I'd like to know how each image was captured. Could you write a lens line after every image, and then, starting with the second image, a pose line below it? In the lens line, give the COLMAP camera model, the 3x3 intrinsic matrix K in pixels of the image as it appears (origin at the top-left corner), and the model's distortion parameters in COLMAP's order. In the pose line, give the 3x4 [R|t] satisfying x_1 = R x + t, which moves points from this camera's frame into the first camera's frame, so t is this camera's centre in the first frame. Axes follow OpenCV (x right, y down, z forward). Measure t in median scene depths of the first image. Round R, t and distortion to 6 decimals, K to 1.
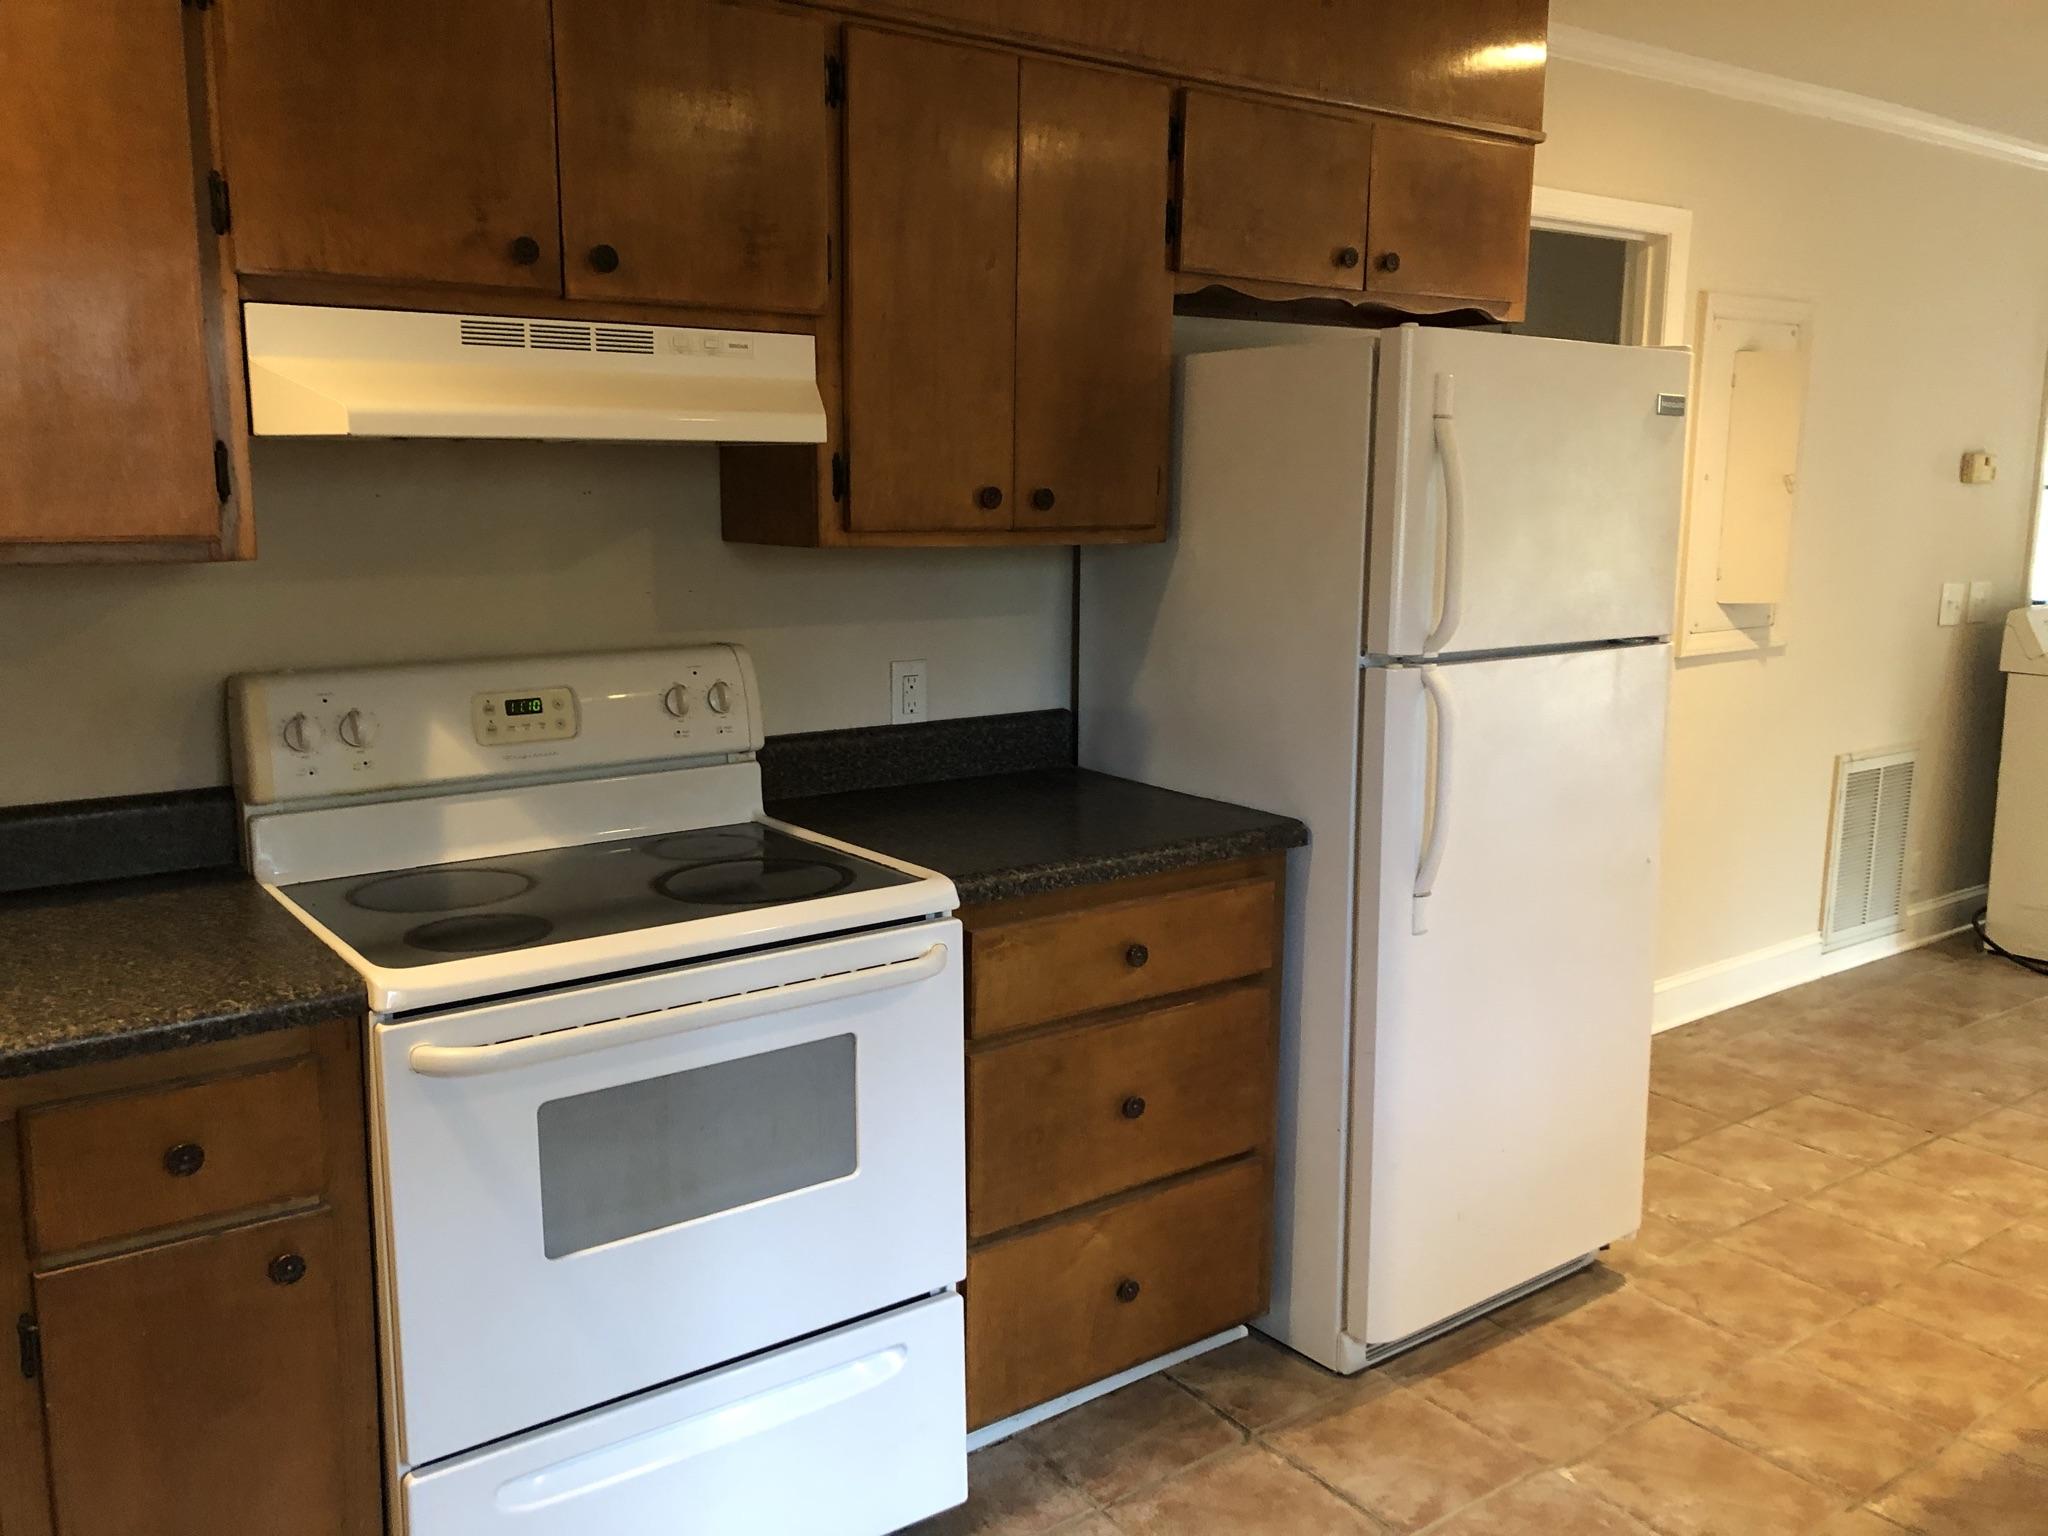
lens RADIAL K [[1679.3, 0, 1013.5], [0, 1679.3, 743.7], [0, 0, 1]] dist [0.067553, -0.051852]
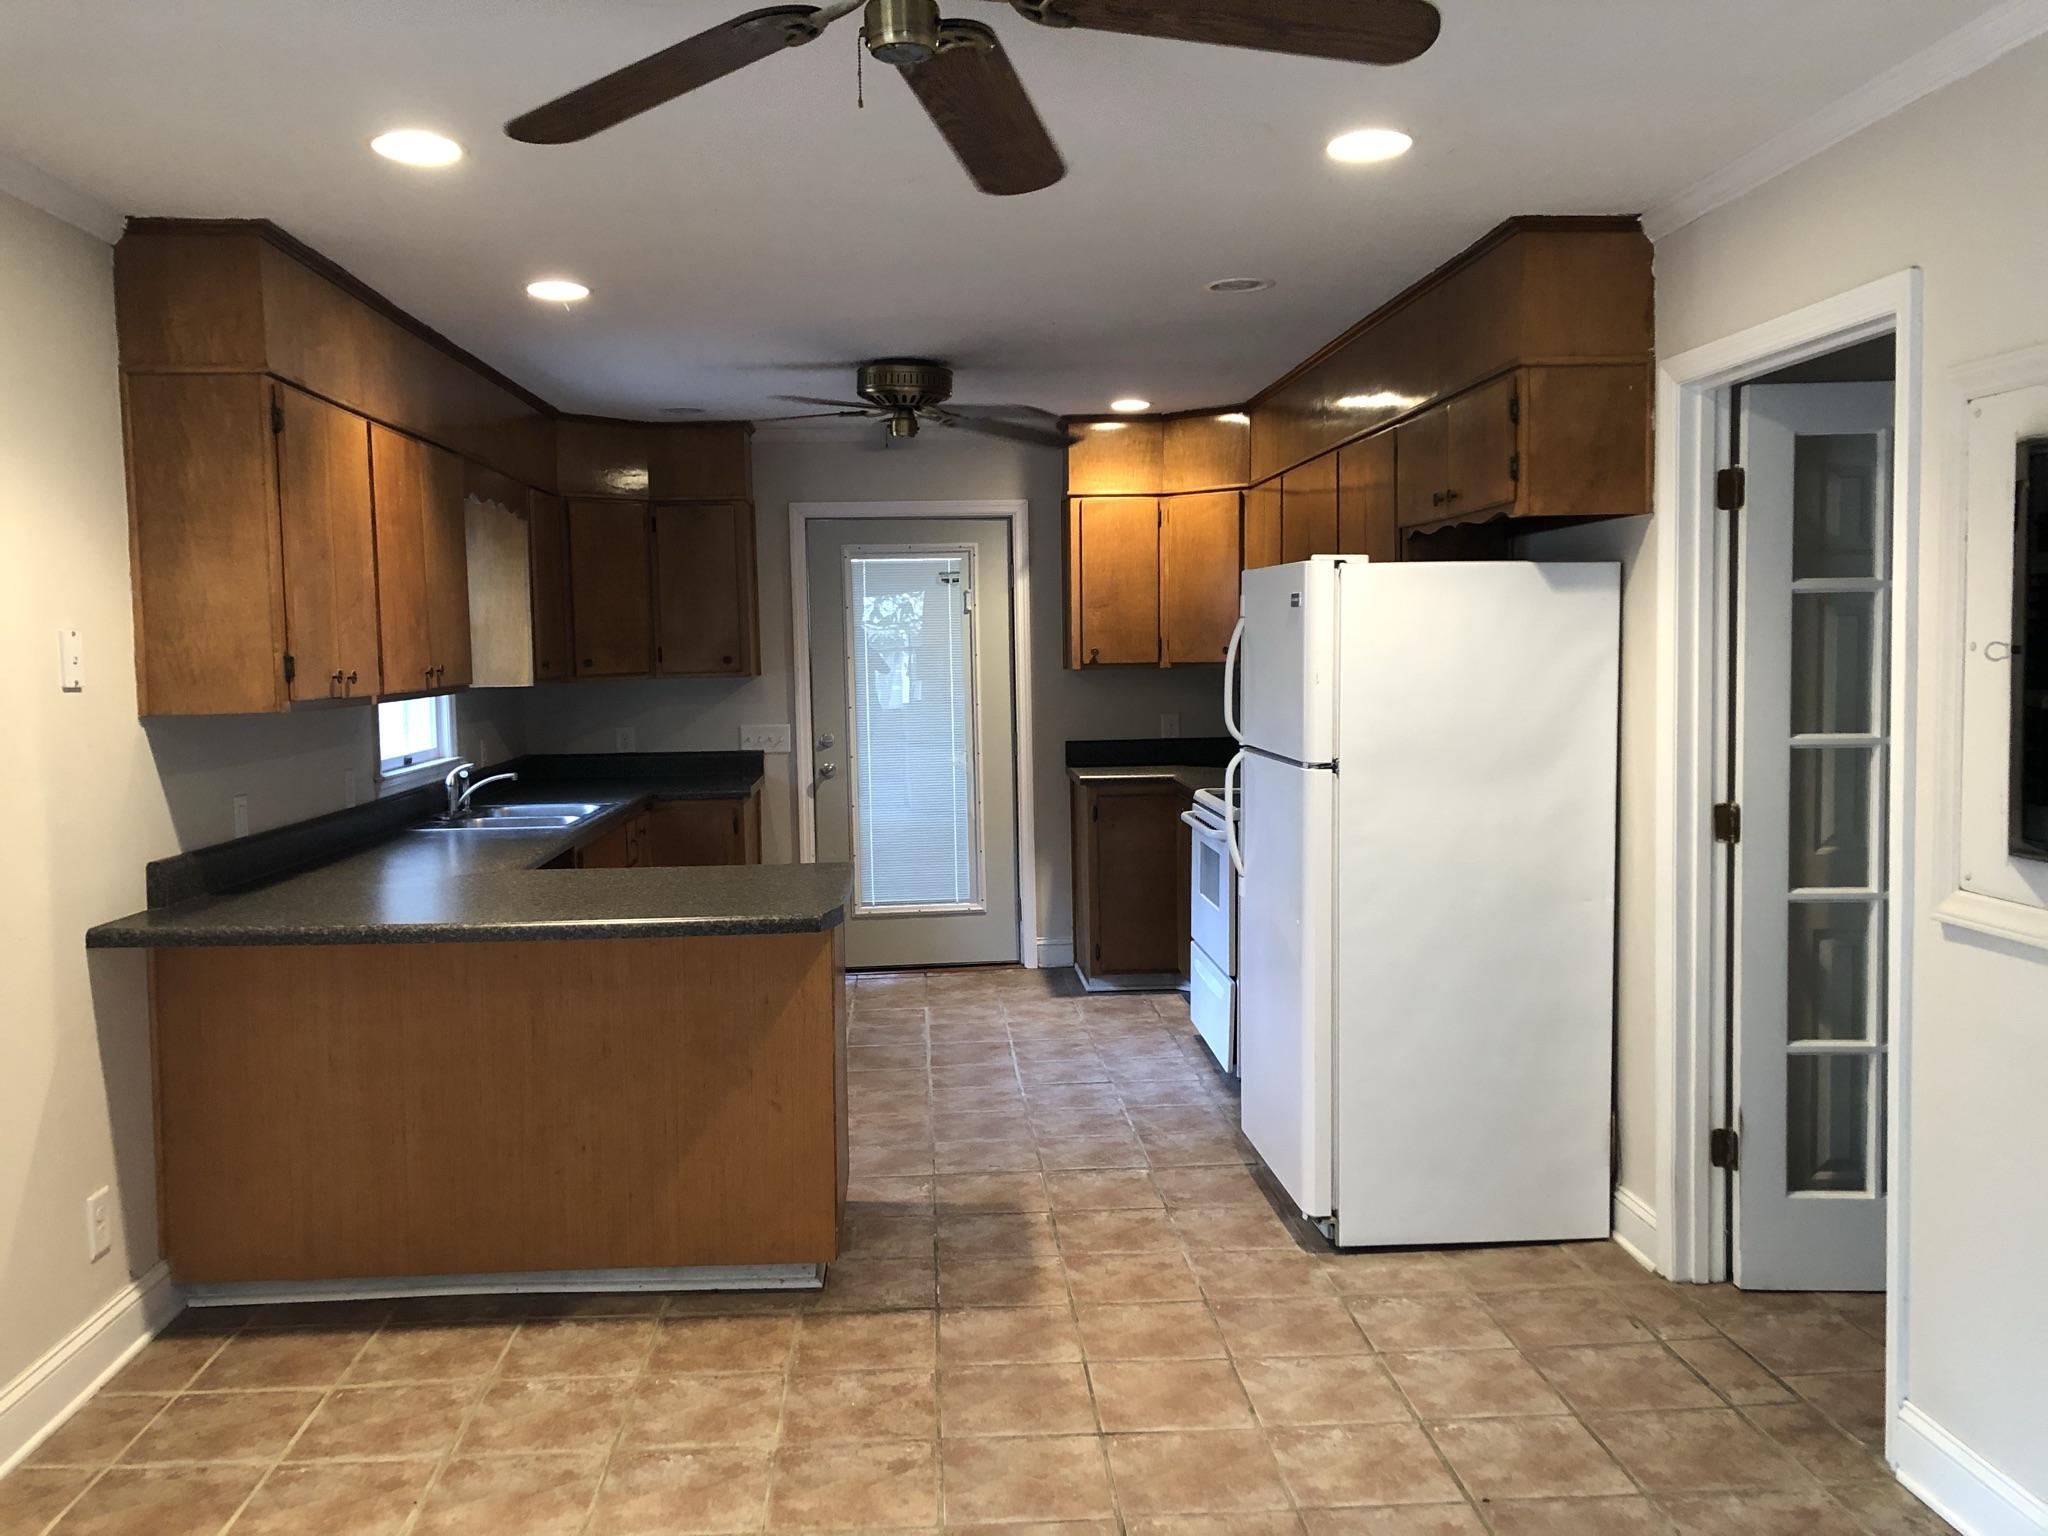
lens RADIAL K [[1679.3, 0, 1022.1], [0, 1679.3, 770.2], [0, 0, 1]] dist [0.067553, -0.051852]
pose [[-0.539801, 0.068207, -0.839025, 1.605889], [-0.124862, 0.979199, 0.159934, -0.239256], [0.832481, 0.191095, -0.520056, 1.474536]]
